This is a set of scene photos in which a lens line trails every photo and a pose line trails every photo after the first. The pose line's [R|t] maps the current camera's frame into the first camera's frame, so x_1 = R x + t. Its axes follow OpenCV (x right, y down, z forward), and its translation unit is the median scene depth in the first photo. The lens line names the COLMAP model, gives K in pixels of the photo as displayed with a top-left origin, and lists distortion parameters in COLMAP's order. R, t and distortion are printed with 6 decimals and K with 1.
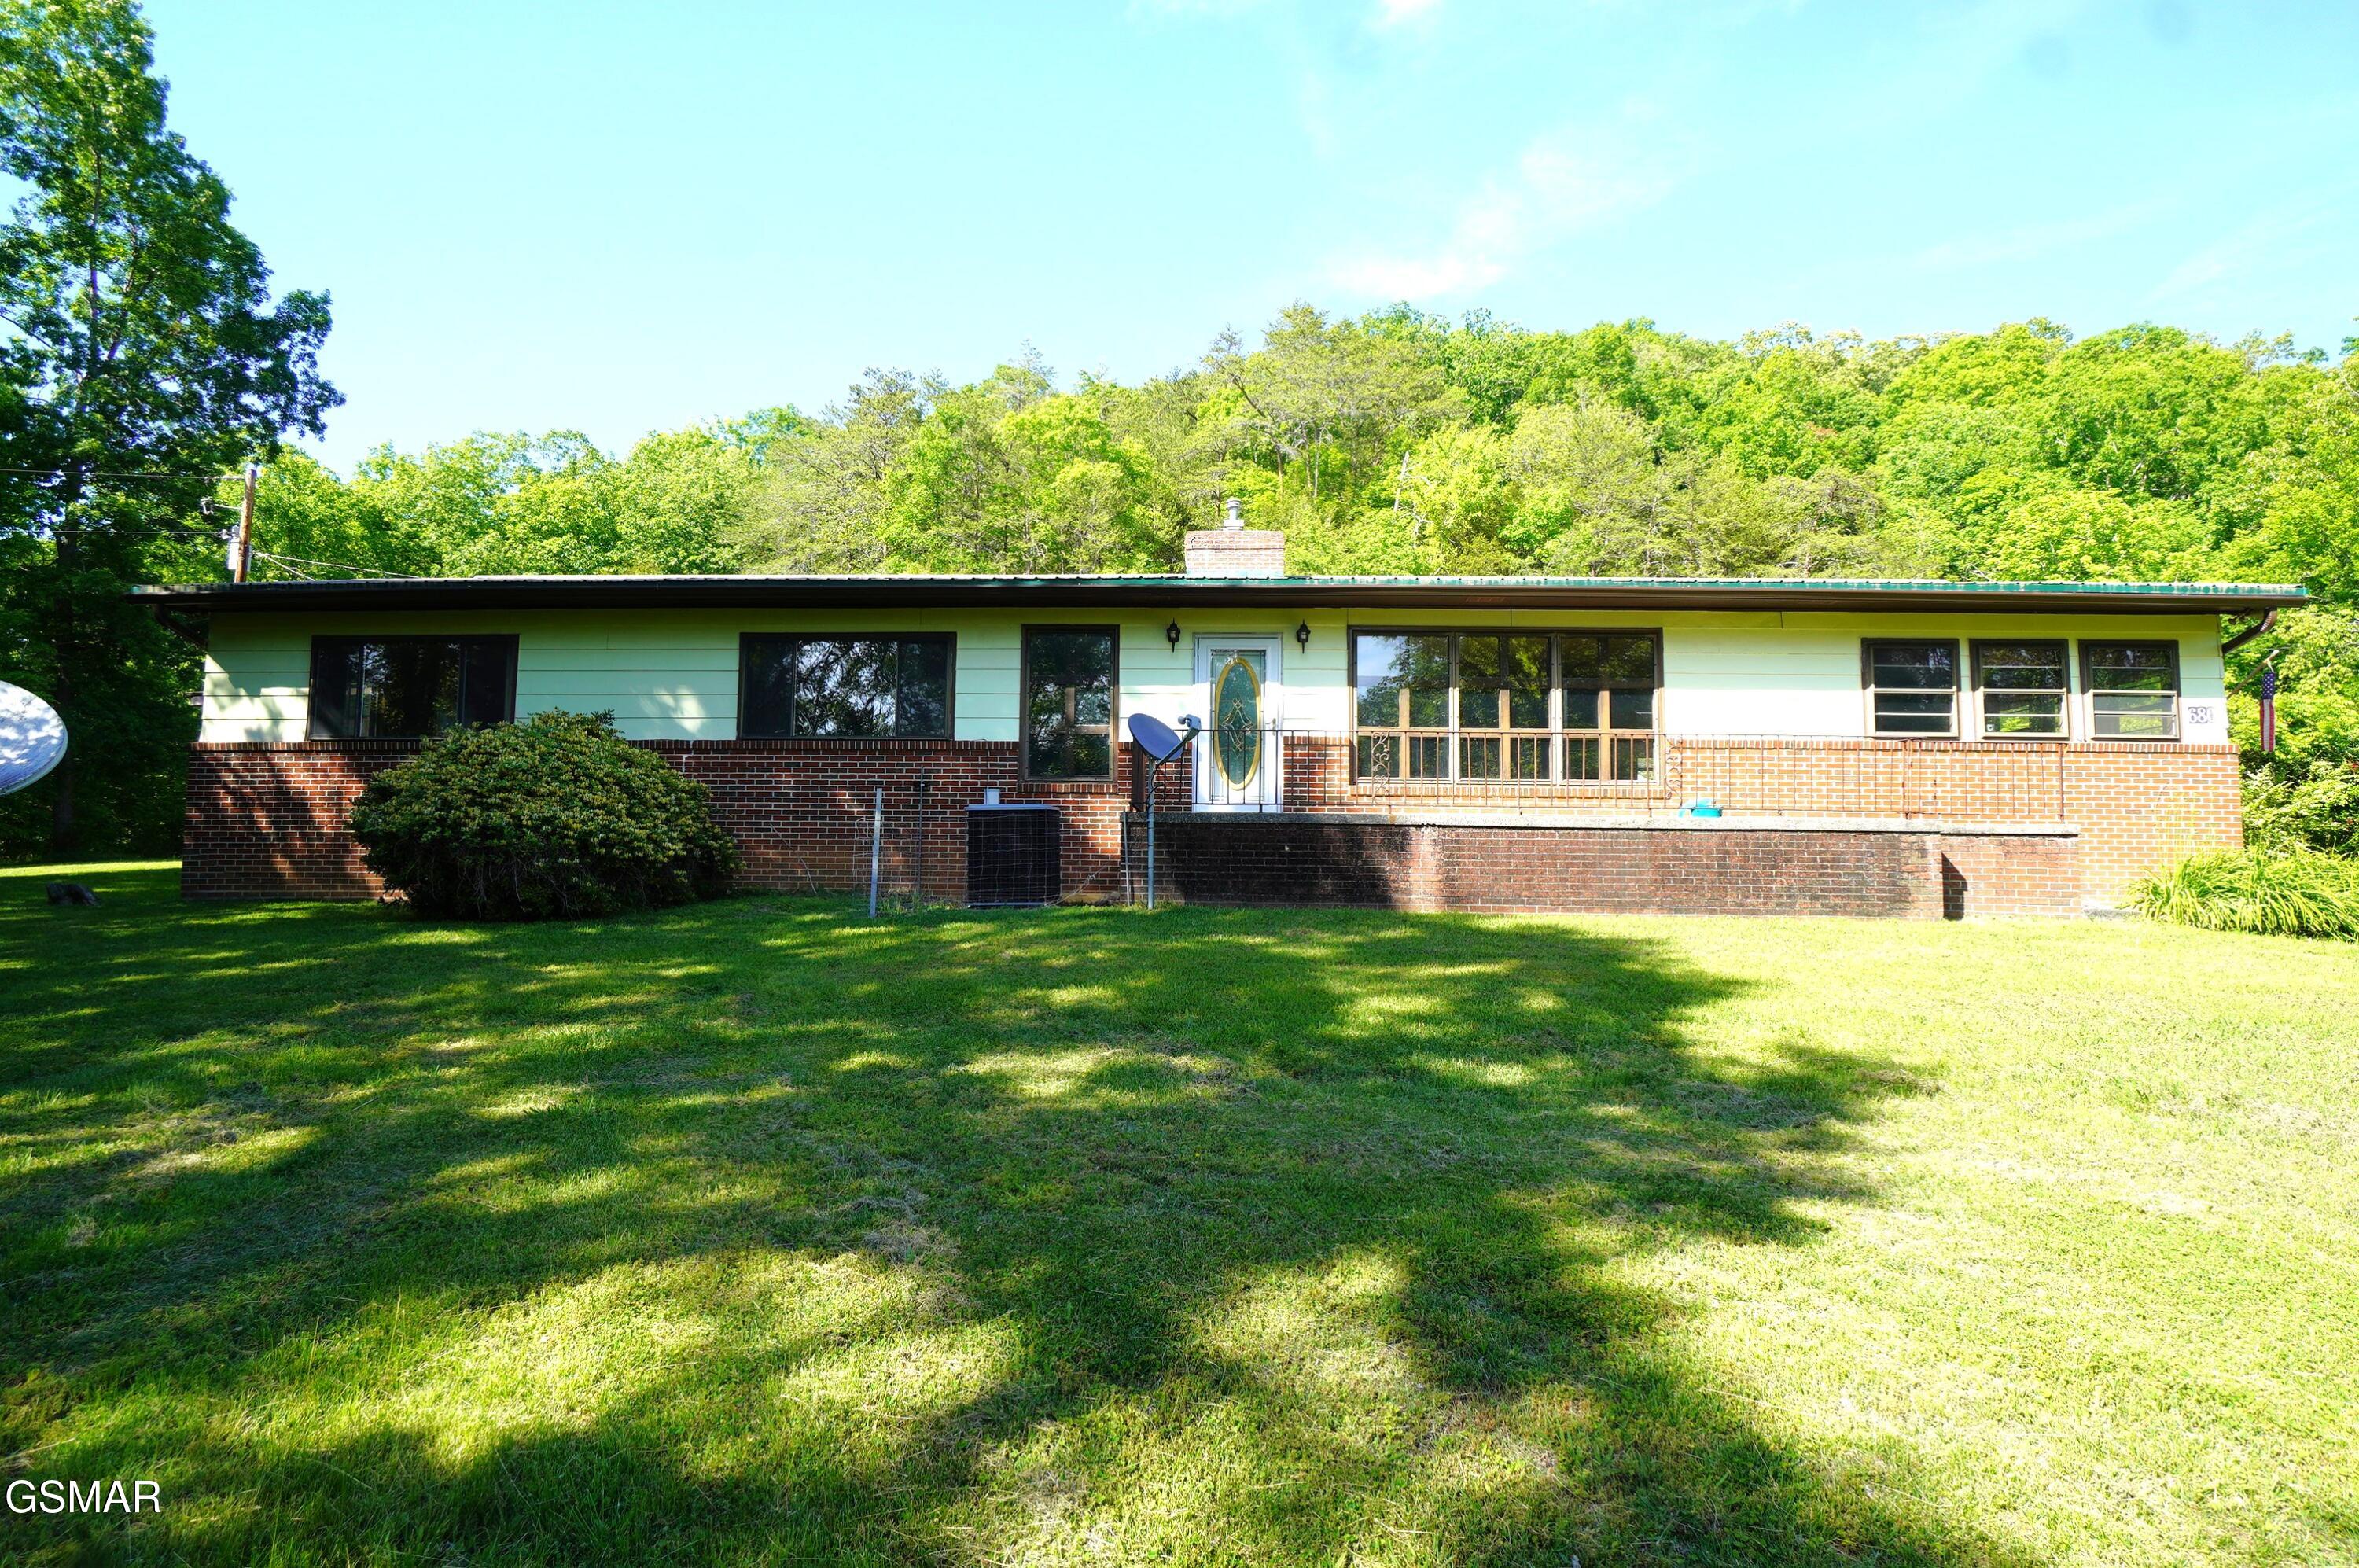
lens RADIAL K [[1054.8, 0, 1215.4], [0, 1054.8, 791.4], [0, 0, 1]] dist [-0.045533, 0.028115]
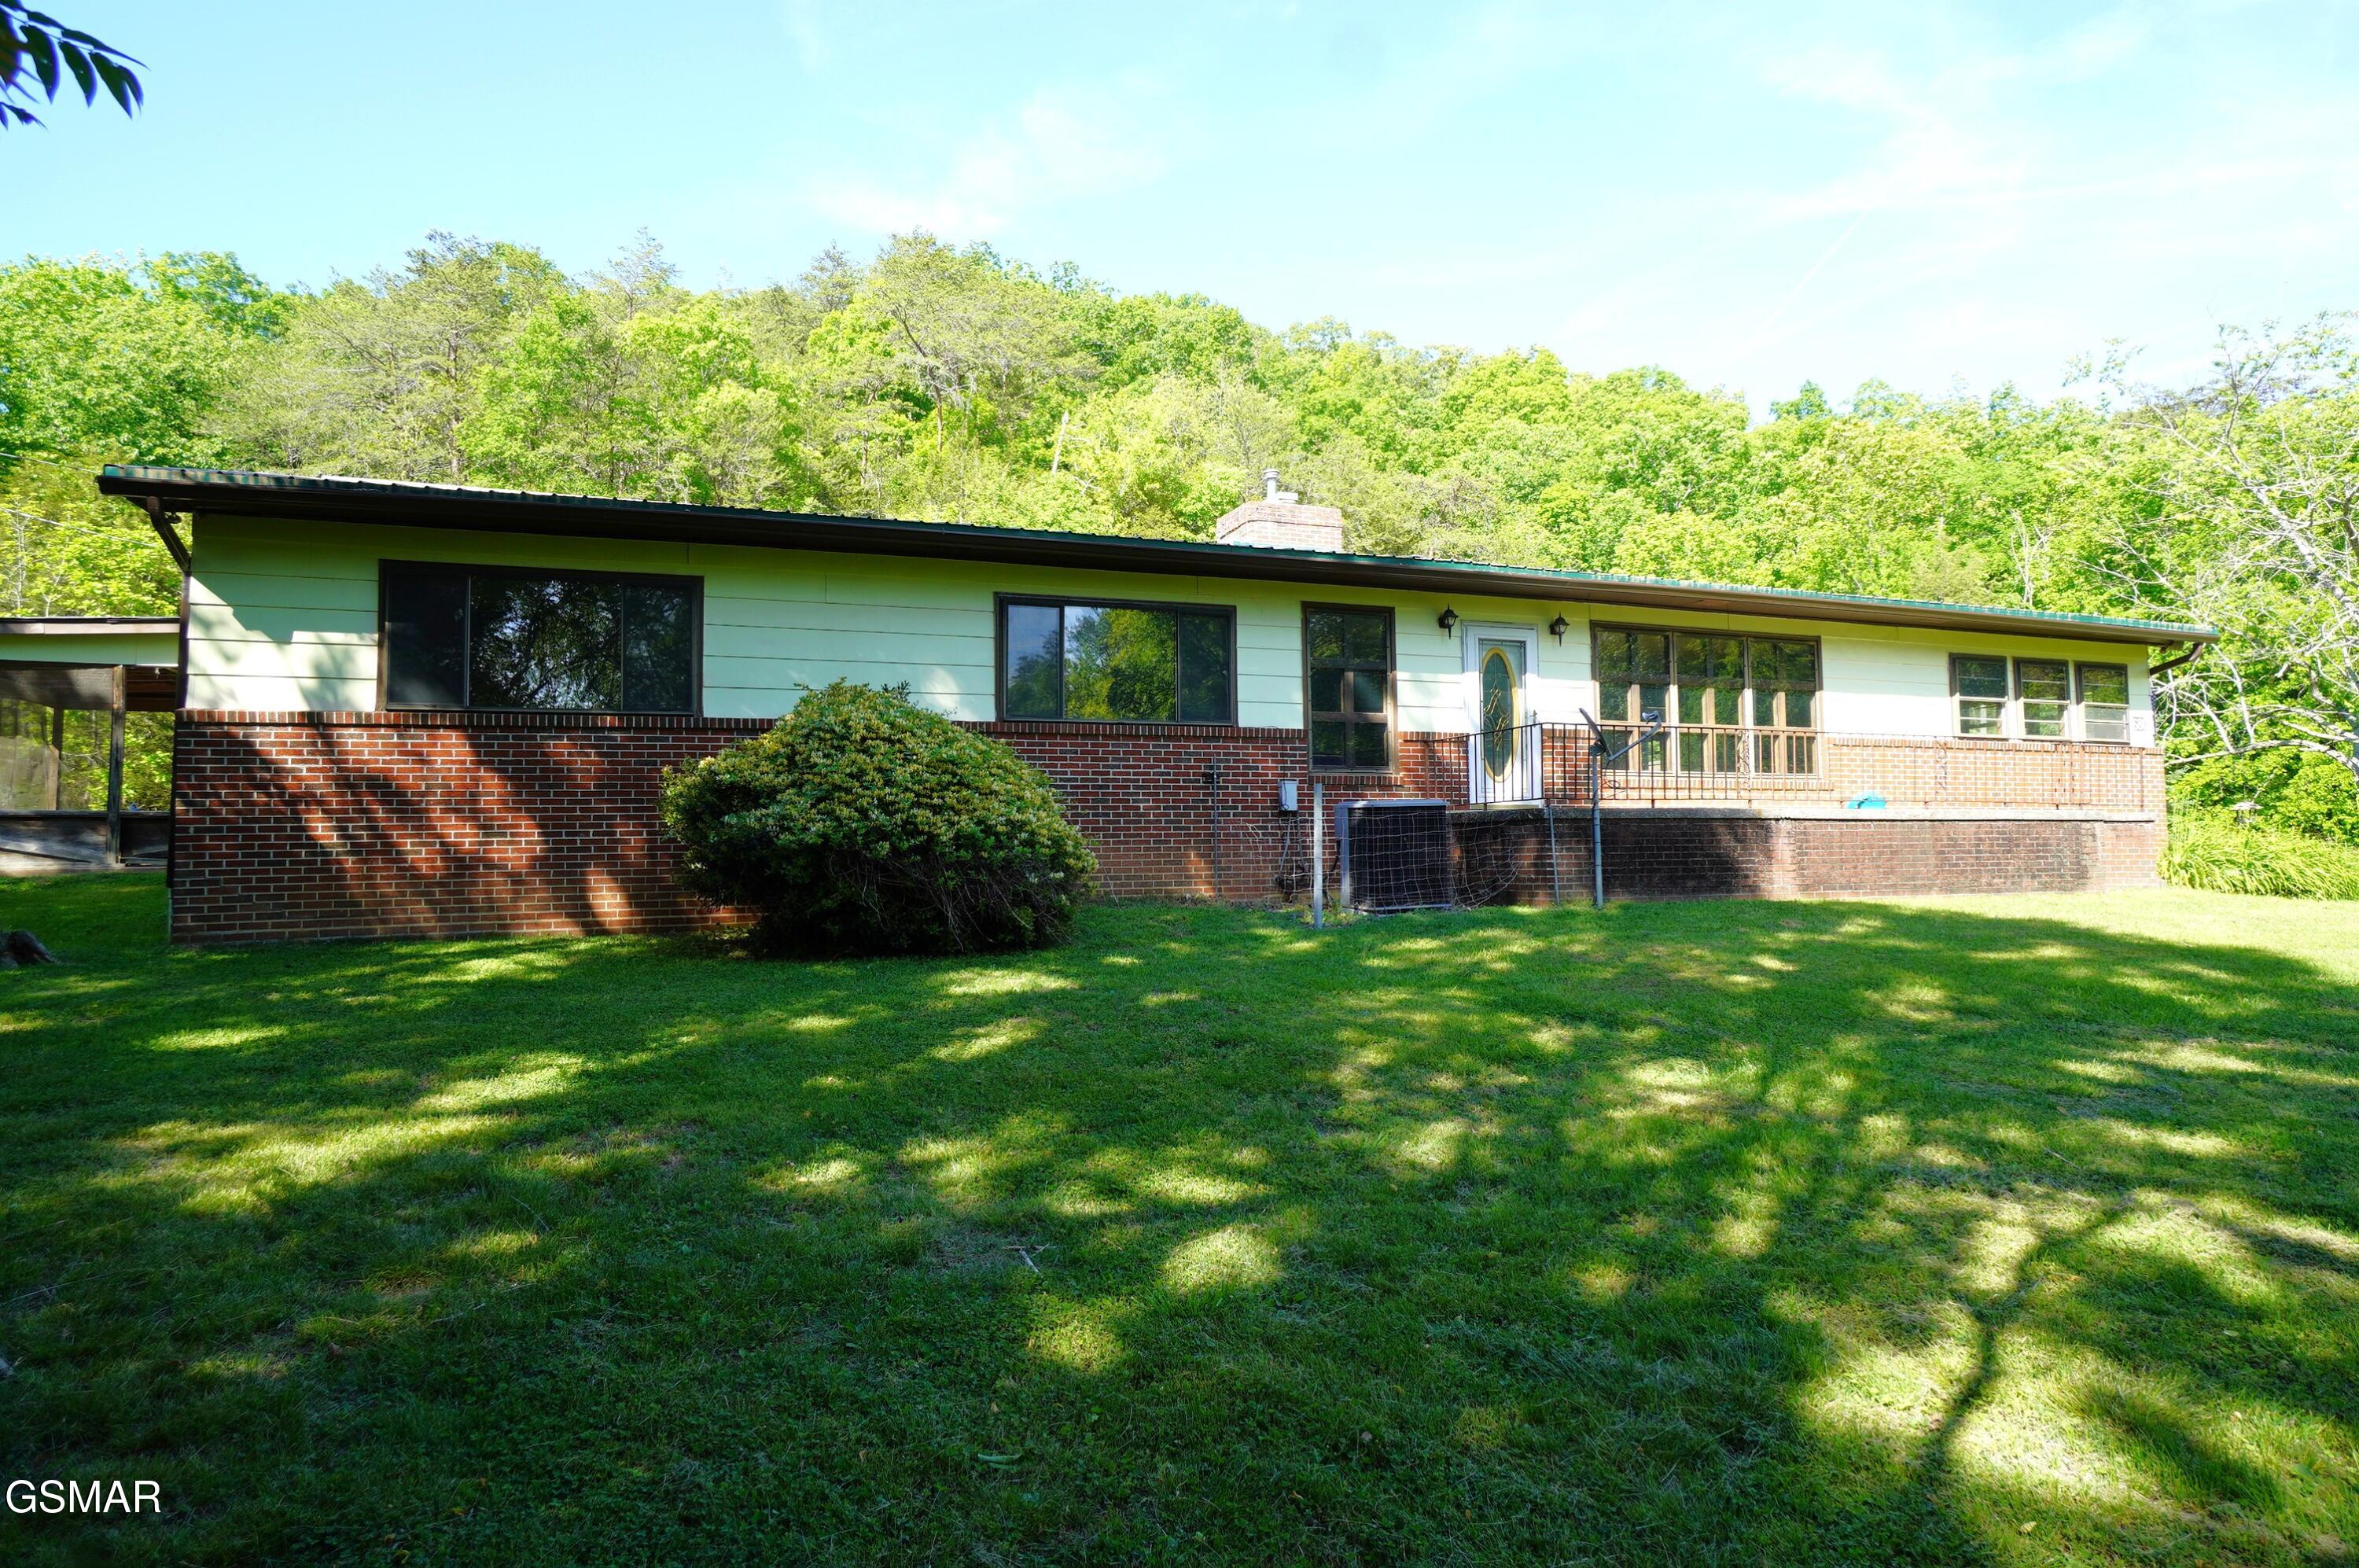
lens RADIAL K [[1127.9, 0, 1179.5], [0, 1127.9, 784.0], [0, 0, 1]] dist [-0.025361, 0.017309]
pose [[0.941401, 0.000633, 0.337288, -0.612690], [-0.004612, 0.999929, 0.010997, -0.010004], [-0.337257, -0.011908, 0.941337, 0.110489]]
